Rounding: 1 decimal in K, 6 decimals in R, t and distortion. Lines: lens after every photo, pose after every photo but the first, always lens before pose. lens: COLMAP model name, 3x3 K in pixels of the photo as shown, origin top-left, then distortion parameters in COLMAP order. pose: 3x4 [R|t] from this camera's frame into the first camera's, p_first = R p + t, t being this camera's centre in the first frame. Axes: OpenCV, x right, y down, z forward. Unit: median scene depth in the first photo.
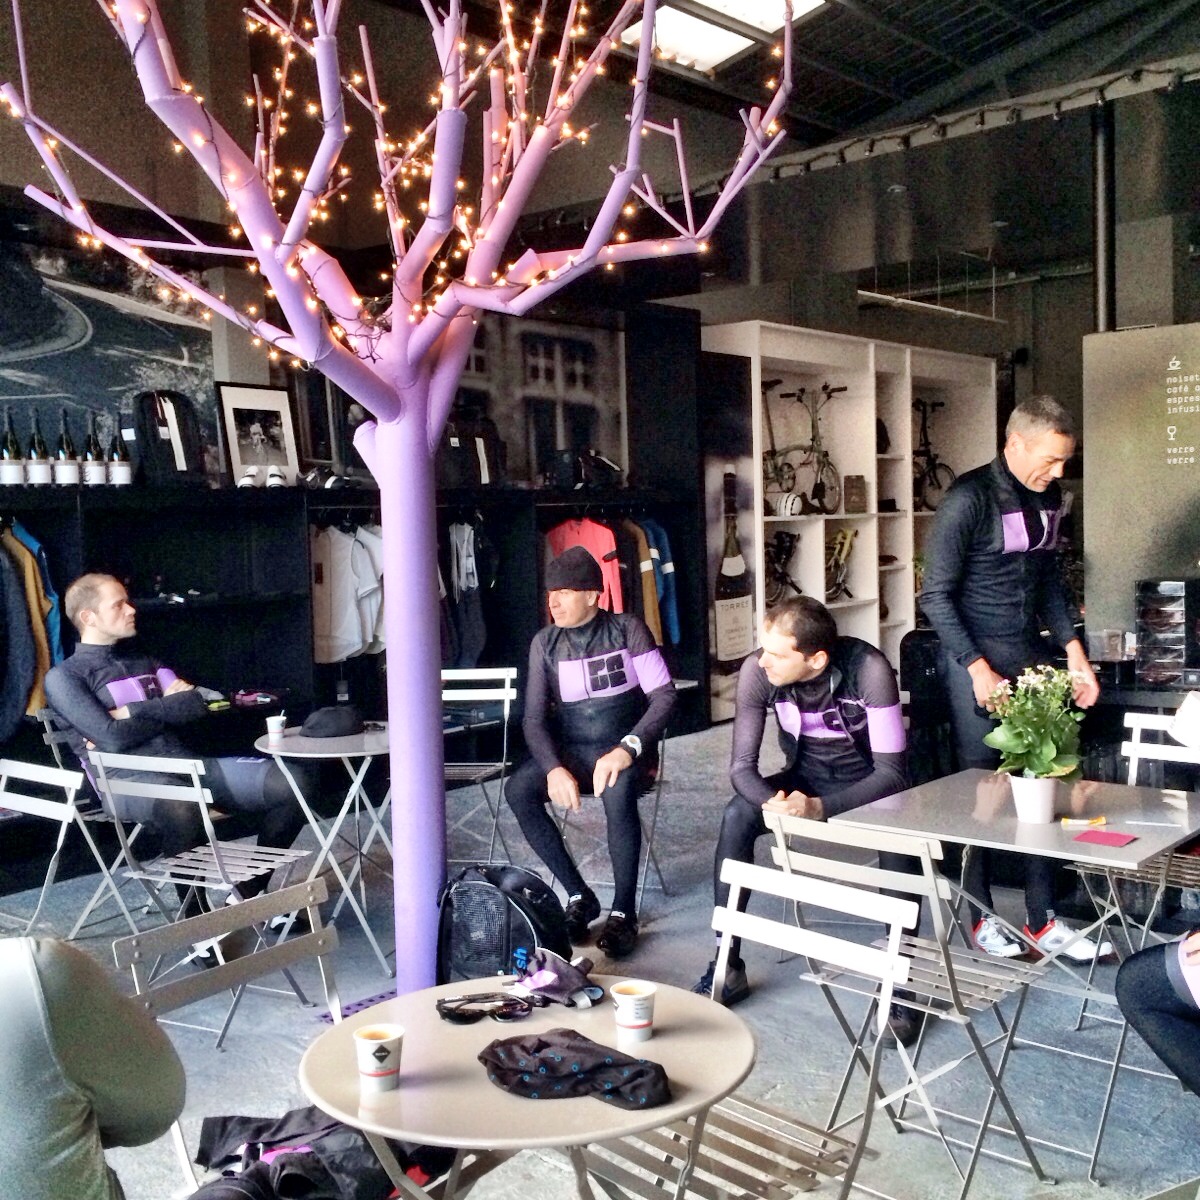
lens RADIAL K [[1251.4, 0, 600.0], [0, 1251.4, 600.0], [0, 0, 1]] dist [0.093158, -0.115345]
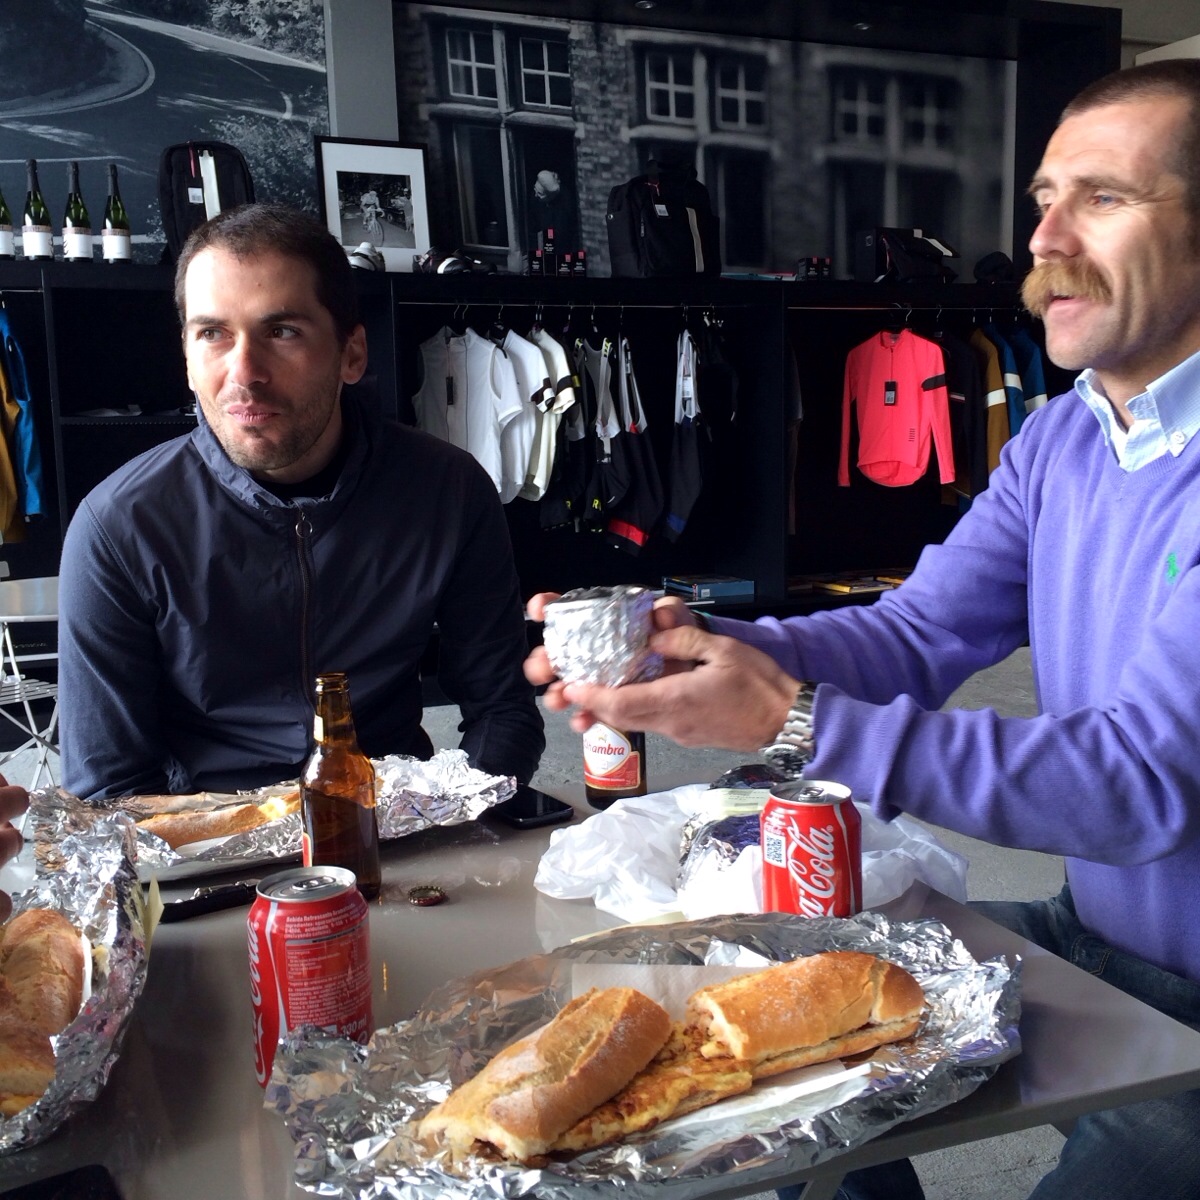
lens RADIAL K [[1251.4, 0, 600.0], [0, 1251.4, 600.0], [0, 0, 1]] dist [0.093158, -0.115345]
pose [[0.891100, 0.079264, -0.446832, 0.222377], [-0.032373, 0.993222, 0.111629, 0.018163], [0.452652, -0.085008, 0.887626, 0.355332]]
